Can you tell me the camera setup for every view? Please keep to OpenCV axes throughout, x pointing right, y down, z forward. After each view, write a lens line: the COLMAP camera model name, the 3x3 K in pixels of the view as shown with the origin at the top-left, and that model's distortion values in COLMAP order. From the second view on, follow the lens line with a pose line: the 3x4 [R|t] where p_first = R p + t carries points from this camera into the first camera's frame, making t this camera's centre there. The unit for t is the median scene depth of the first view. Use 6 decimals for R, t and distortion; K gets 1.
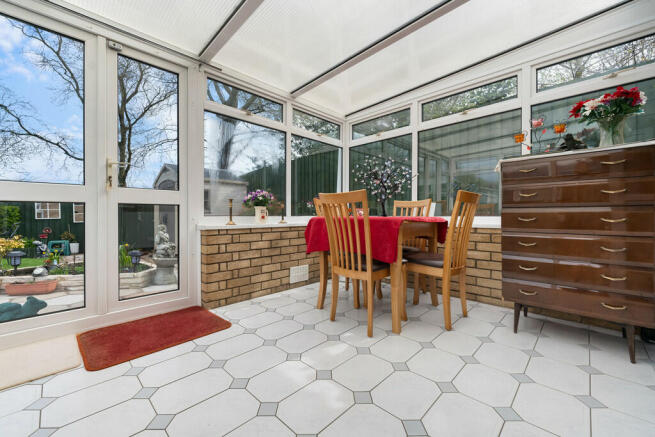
lens RADIAL K [[266.0, 0, 324.7], [0, 266.0, 217.0], [0, 0, 1]] dist [-0.000822, -0.000128]
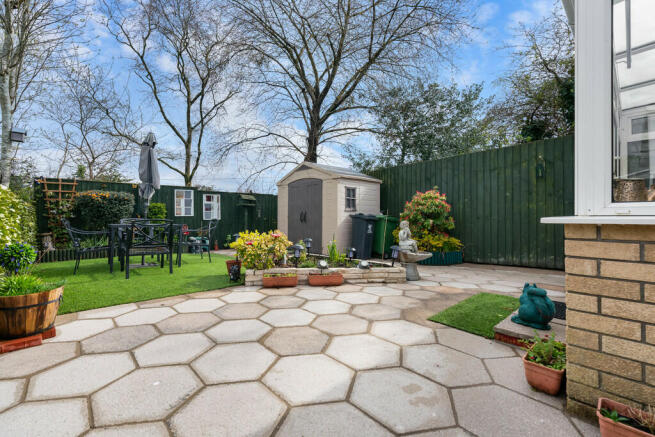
lens RADIAL K [[281.1, 0, 307.4], [0, 281.1, 211.6], [0, 0, 1]] dist [0.000646, 0.000006]
pose [[0.997133, 0.004527, -0.075529, -0.324313], [-0.006313, 0.999706, -0.023427, 0.007592], [0.075401, 0.023837, 0.996868, -0.034745]]
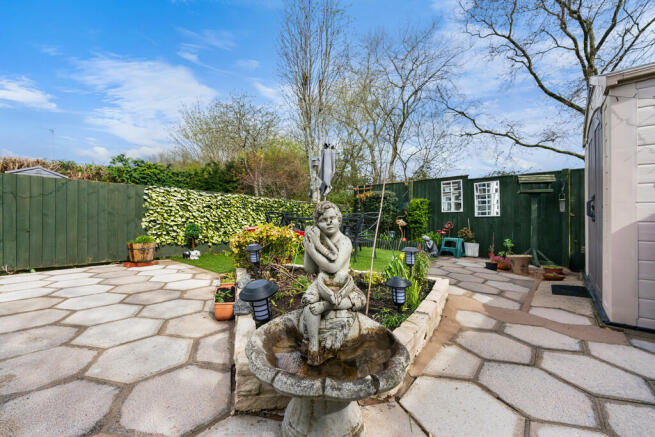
lens RADIAL K [[272.3, 0, 327.0], [0, 272.3, 215.5], [0, 0, 1]] dist [0.000211, 0.000124]
pose [[0.073819, -0.004697, -0.997261, -0.126460], [-0.007022, 0.999962, -0.005229, 0.017193], [0.997247, 0.007388, 0.073783, 0.353864]]
